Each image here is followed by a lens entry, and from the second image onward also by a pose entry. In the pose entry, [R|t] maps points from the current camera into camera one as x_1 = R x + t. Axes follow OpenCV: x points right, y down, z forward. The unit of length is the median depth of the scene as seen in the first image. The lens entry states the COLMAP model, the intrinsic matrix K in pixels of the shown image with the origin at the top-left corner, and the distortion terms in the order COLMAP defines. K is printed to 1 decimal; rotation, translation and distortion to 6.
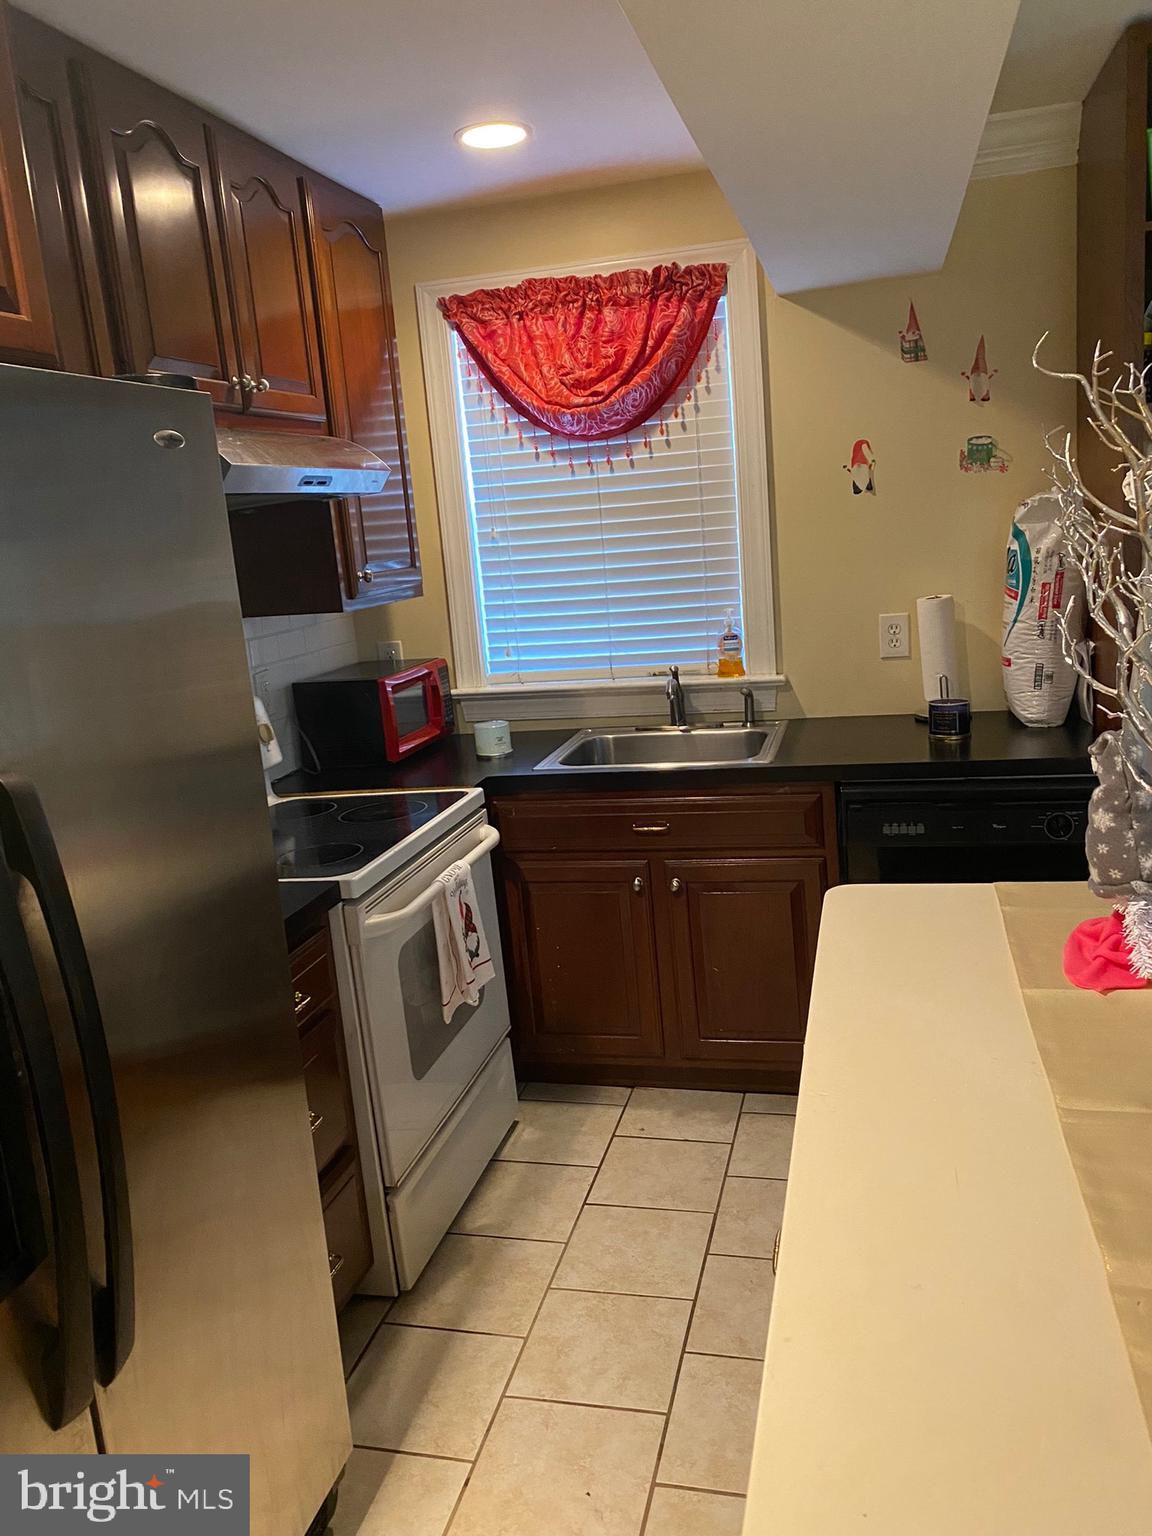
lens RADIAL K [[1155.9, 0, 573.4], [0, 1155.9, 774.9], [0, 0, 1]] dist [0.059010, -0.137255]
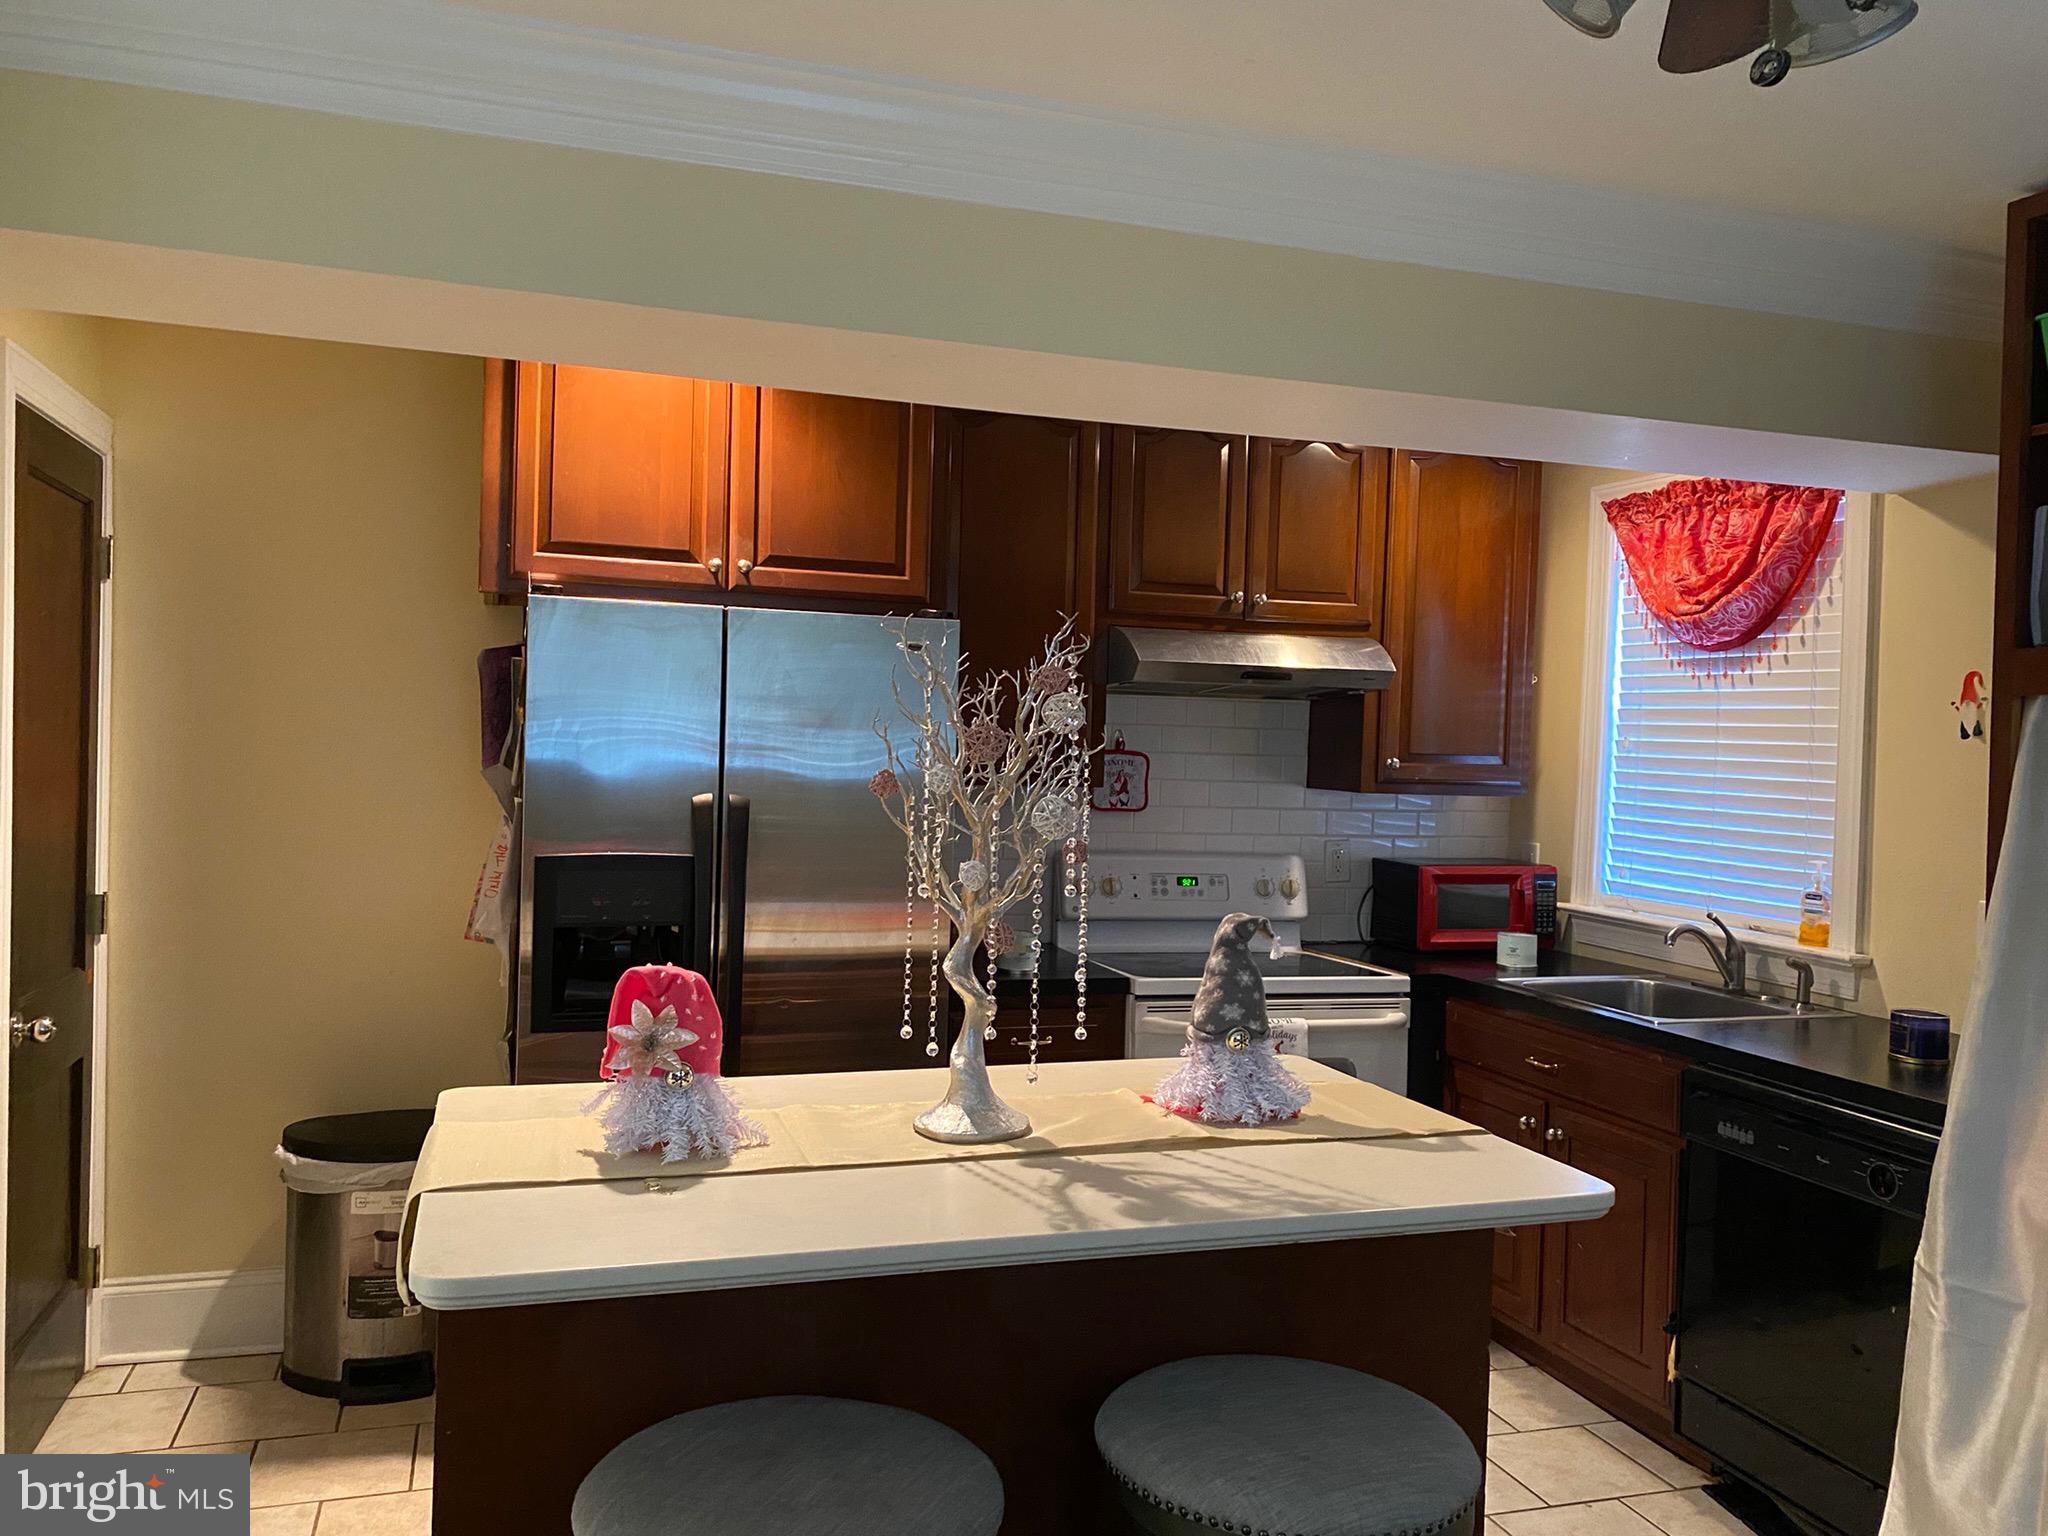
lens RADIAL K [[1557.8, 0, 1024.0], [0, 1557.8, 768.0], [0, 0, 1]] dist [0.050487, -0.035474]
pose [[0.539368, 0.117317, -0.833858, 0.766379], [-0.253473, 0.966940, -0.027915, -0.037237], [0.803015, 0.226417, 0.551273, -0.062338]]
